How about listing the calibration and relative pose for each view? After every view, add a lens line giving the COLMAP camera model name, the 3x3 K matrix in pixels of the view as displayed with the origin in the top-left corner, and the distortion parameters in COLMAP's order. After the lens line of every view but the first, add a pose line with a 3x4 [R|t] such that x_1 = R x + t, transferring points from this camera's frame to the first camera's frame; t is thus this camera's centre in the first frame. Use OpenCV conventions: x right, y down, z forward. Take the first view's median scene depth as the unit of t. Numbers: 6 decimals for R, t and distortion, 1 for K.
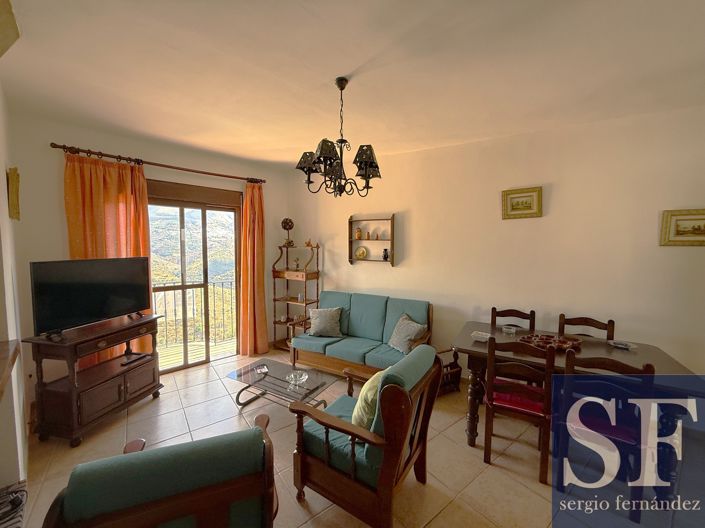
lens RADIAL K [[285.2, 0, 350.1], [0, 285.2, 262.1], [0, 0, 1]] dist [-0.000177, 0.000002]
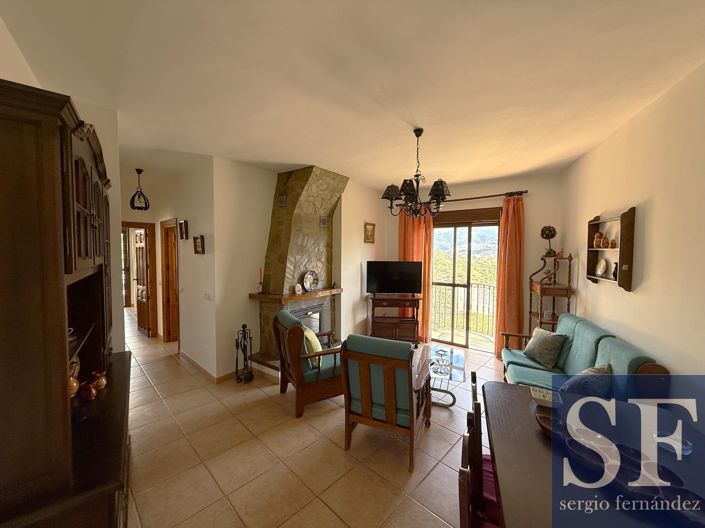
lens RADIAL K [[285.2, 0, 350.1], [0, 285.2, 262.1], [0, 0, 1]] dist [-0.000177, 0.000002]
pose [[0.155853, 0.033702, -0.987205, 0.671534], [-0.066207, 0.997527, 0.023602, -0.021724], [0.985559, 0.061681, 0.157699, 0.282576]]
